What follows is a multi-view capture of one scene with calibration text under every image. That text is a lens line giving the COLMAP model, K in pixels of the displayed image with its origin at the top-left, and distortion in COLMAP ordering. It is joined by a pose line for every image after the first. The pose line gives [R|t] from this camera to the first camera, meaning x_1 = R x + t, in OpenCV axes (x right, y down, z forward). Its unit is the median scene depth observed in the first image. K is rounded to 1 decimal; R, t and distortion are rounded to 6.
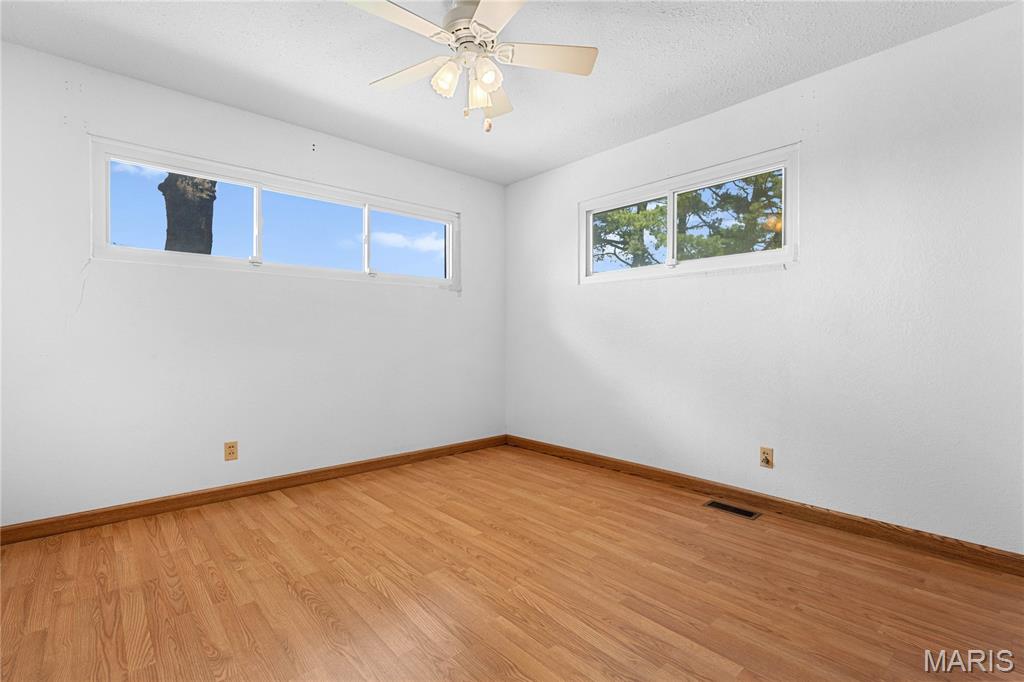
lens RADIAL K [[488.4, 0, 507.2], [0, 488.4, 344.7], [0, 0, 1]] dist [-0.009210, 0.000214]
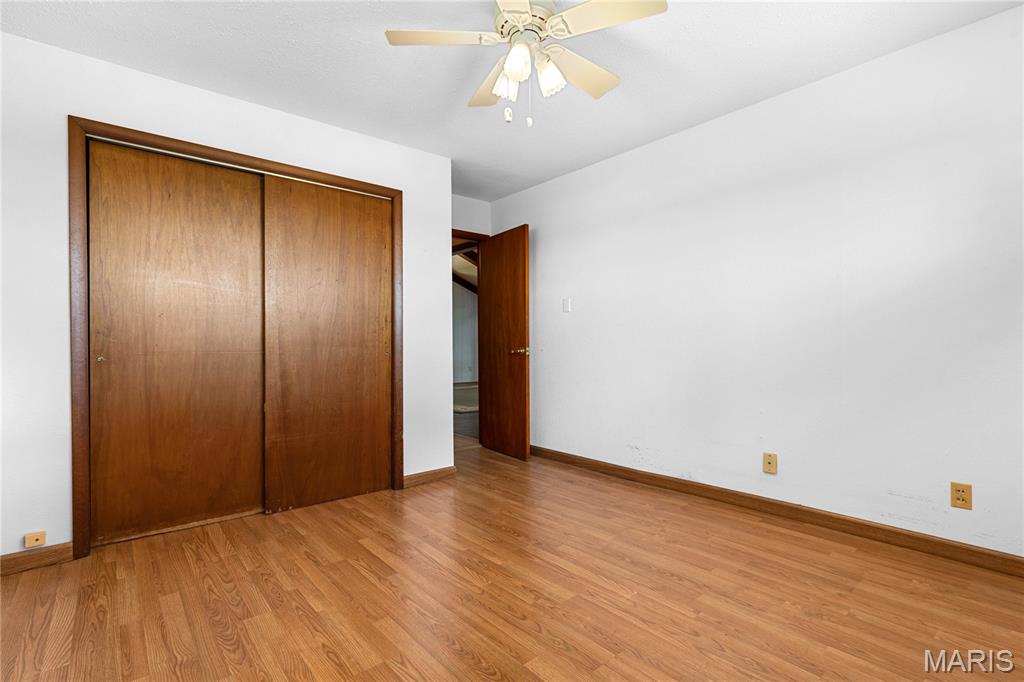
lens RADIAL K [[488.4, 0, 510.2], [0, 488.4, 345.3], [0, 0, 1]] dist [-0.009210, 0.000214]
pose [[-0.999908, 0.006997, 0.011621, -0.051524], [0.007260, 0.999713, 0.022810, -0.038407], [-0.011458, 0.022893, -0.999672, 1.892483]]
